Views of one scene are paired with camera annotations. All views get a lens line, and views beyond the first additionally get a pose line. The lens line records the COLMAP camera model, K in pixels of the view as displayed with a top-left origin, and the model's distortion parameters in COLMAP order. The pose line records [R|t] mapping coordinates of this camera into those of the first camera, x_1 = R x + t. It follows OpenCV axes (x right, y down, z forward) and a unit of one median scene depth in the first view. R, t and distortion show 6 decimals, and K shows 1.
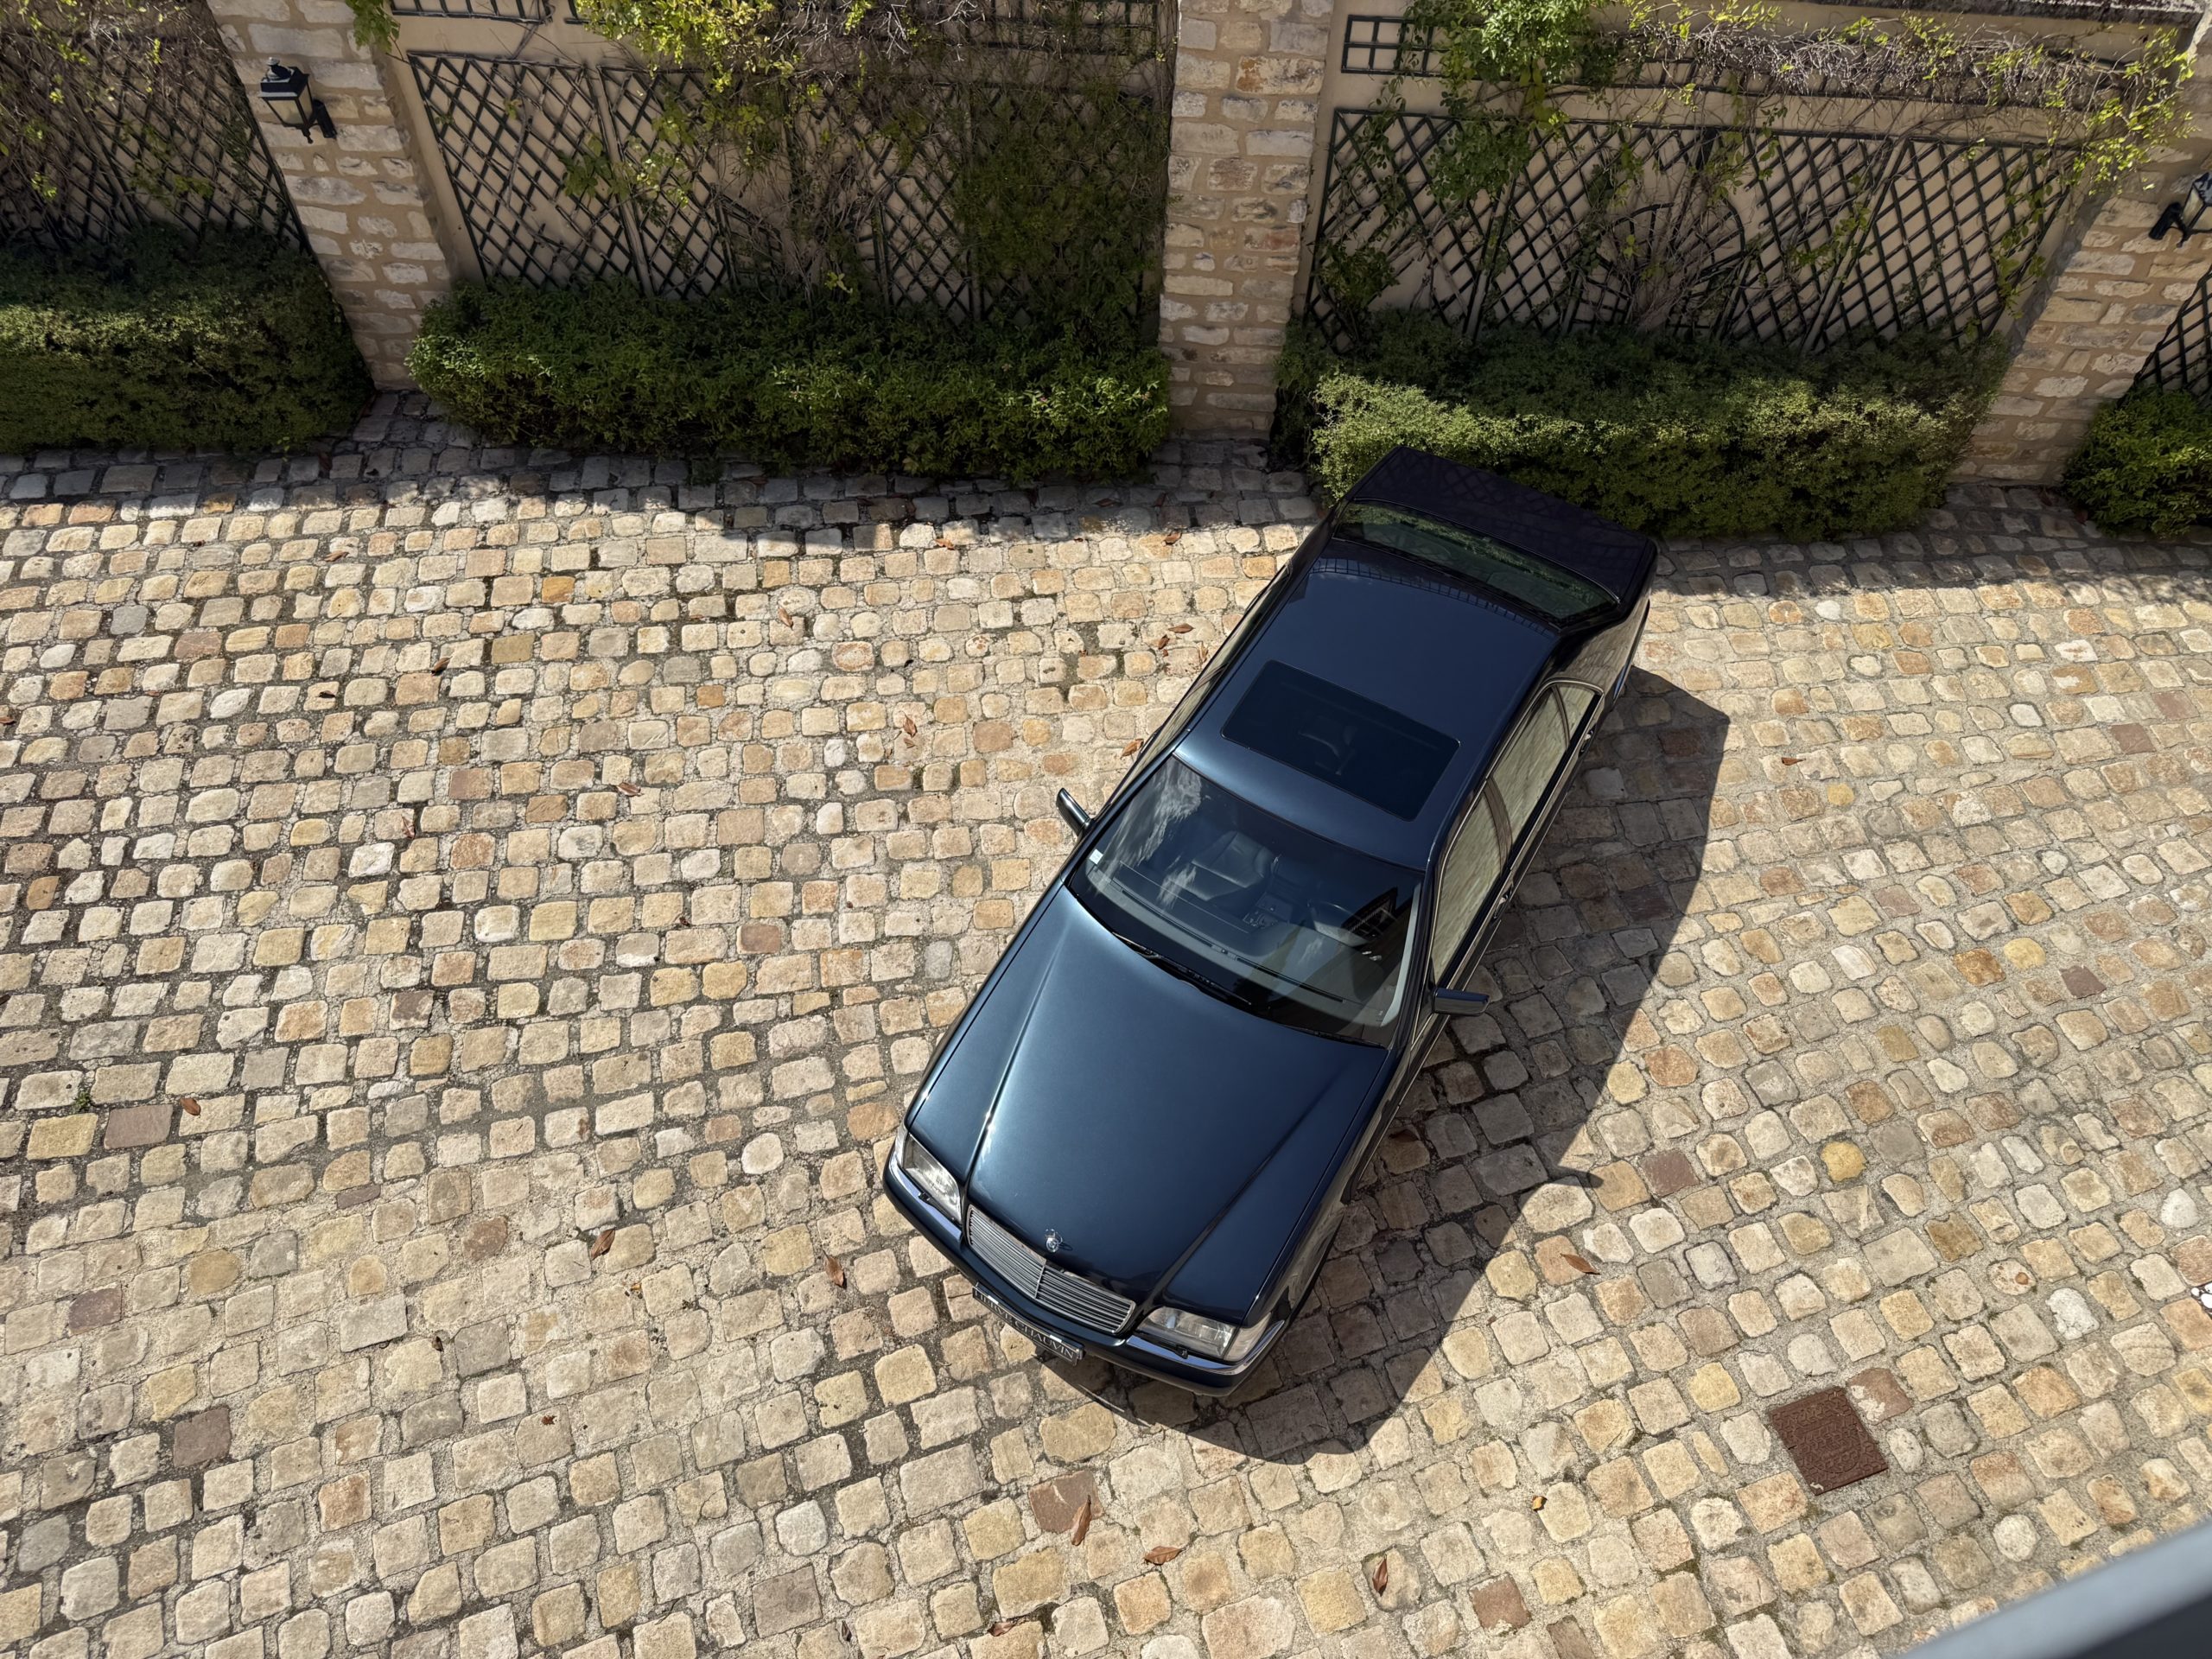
lens RADIAL K [[1546.2, 0, 1040.7], [0, 1546.2, 833.3], [0, 0, 1]] dist [0.063747, -0.100426]
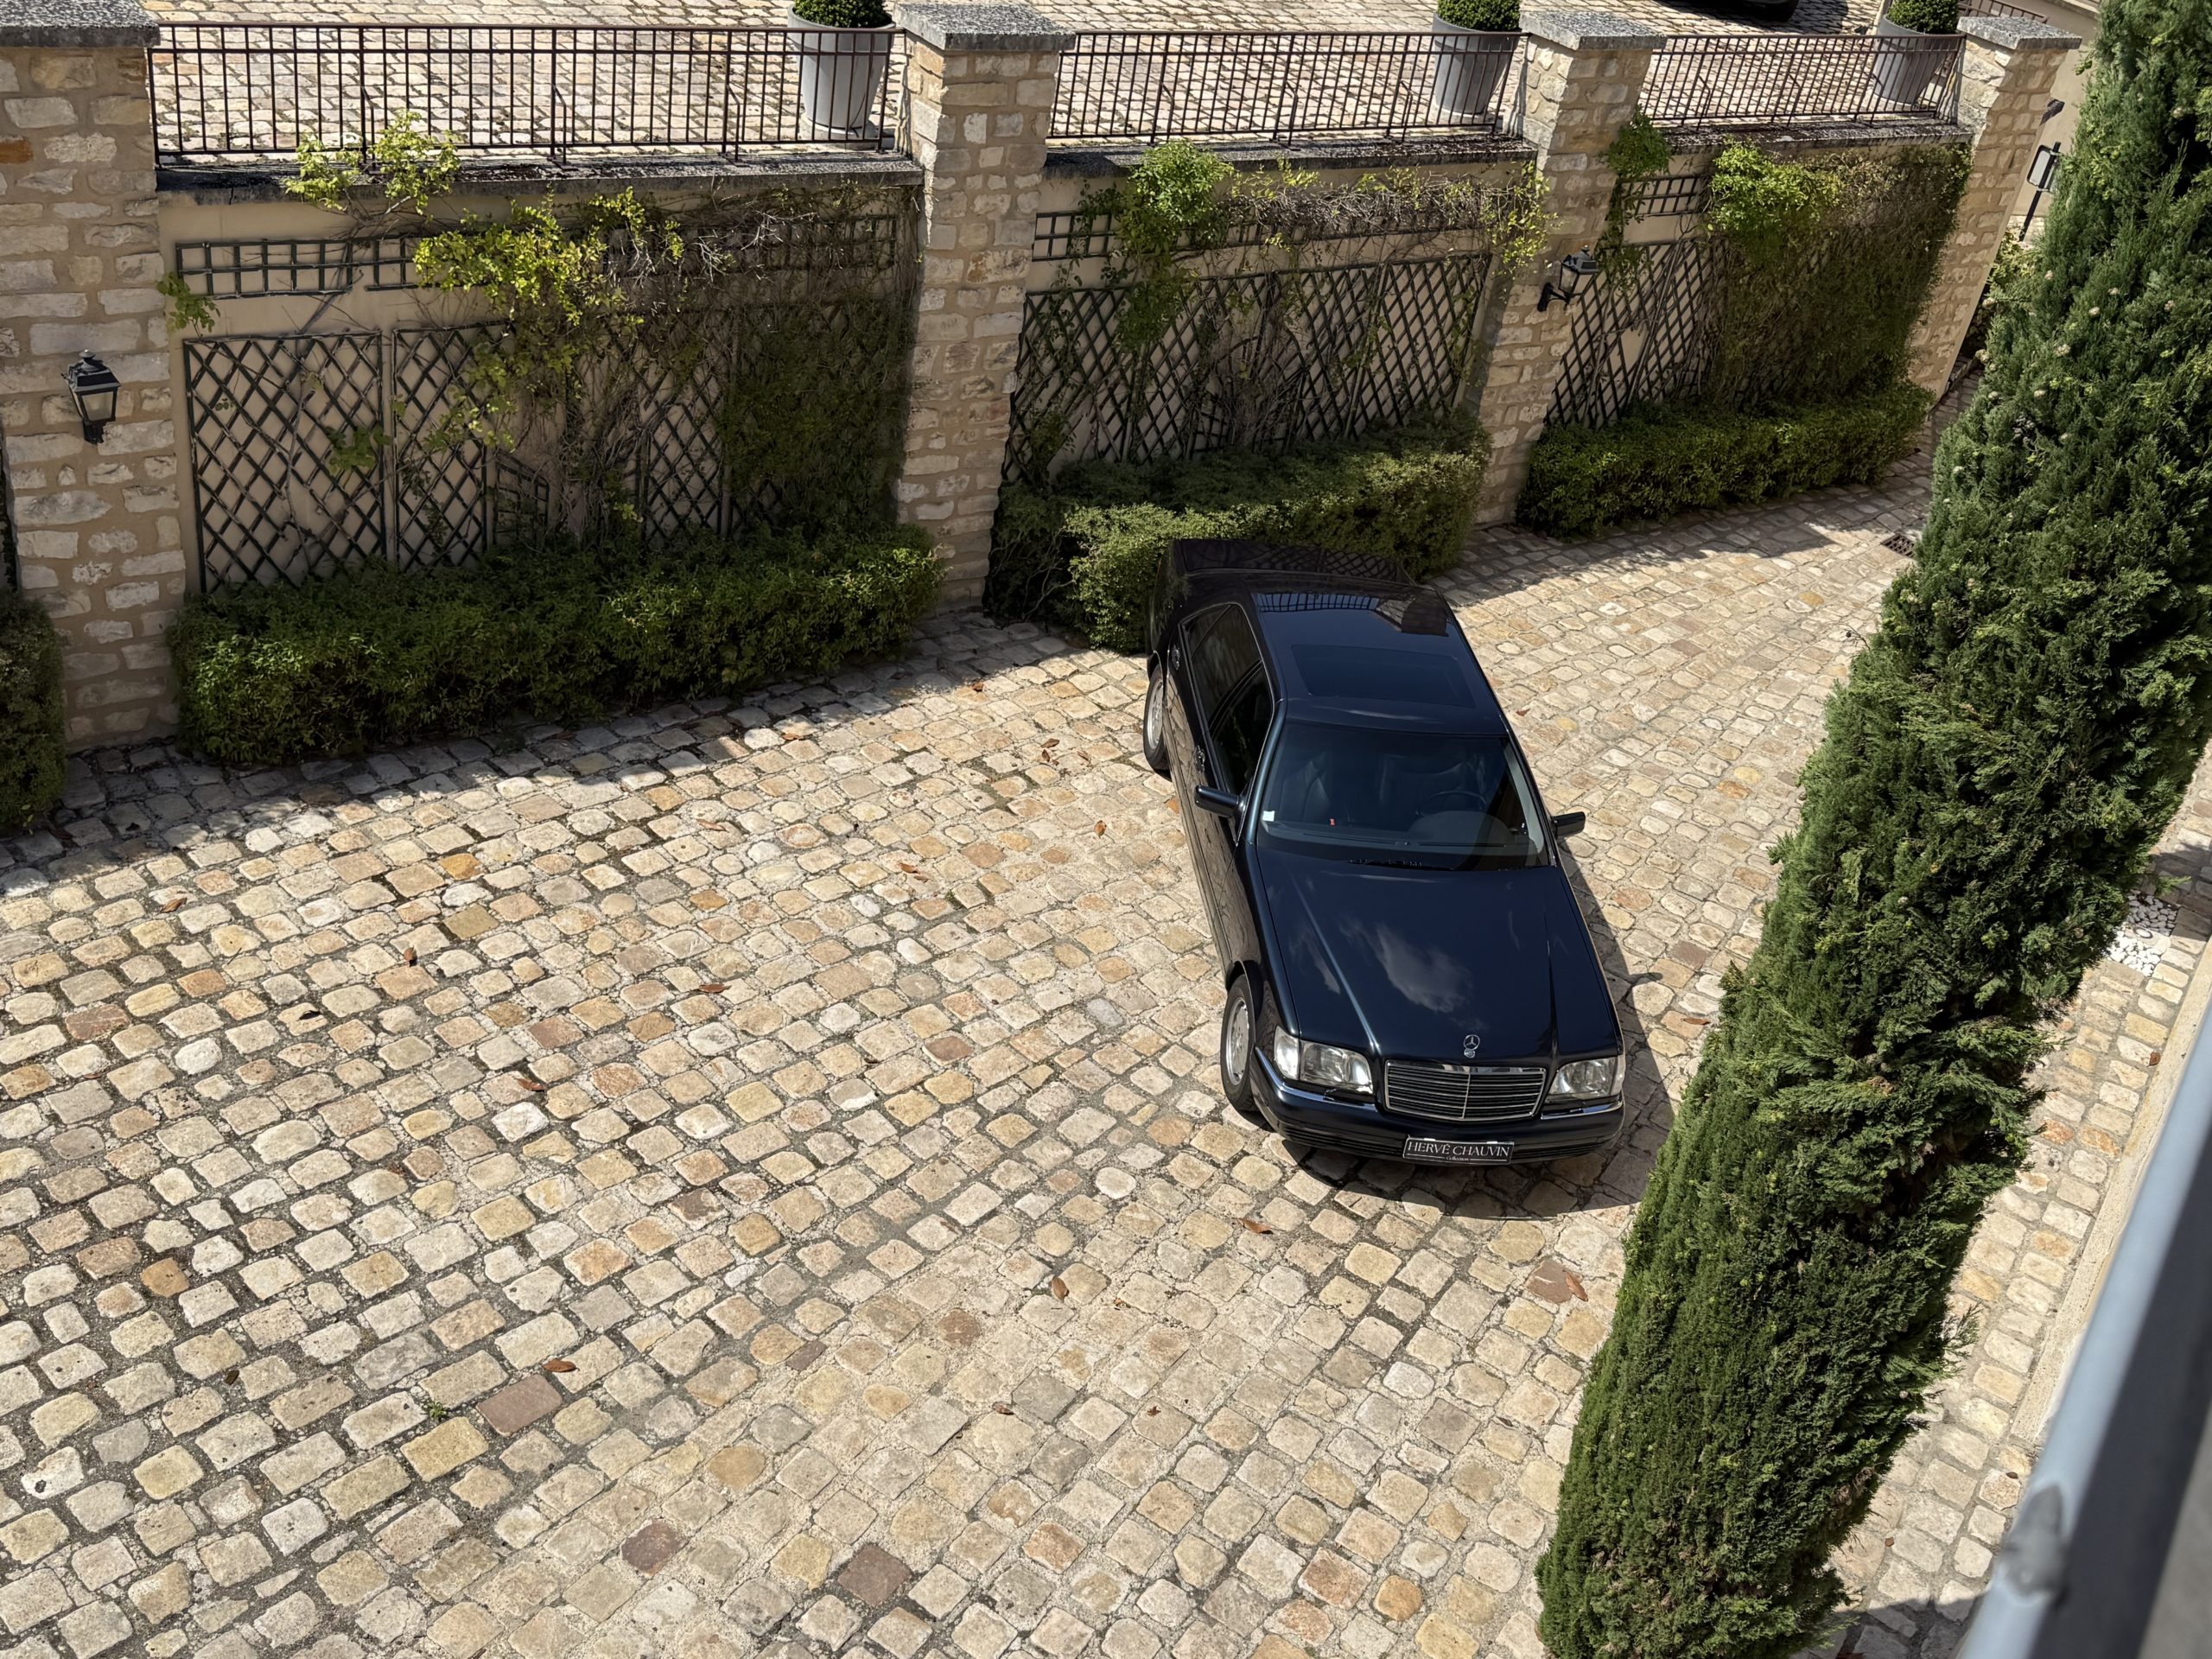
lens RADIAL K [[1971.3, 0, 1106.0], [0, 1971.3, 829.5], [0, 0, 1]] dist [0.110034, -0.130325]
pose [[0.804156, -0.254595, 0.537135, -0.661363], [0.395280, 0.903922, -0.163335, 0.166659], [-0.443944, 0.343666, 0.827531, -0.122208]]
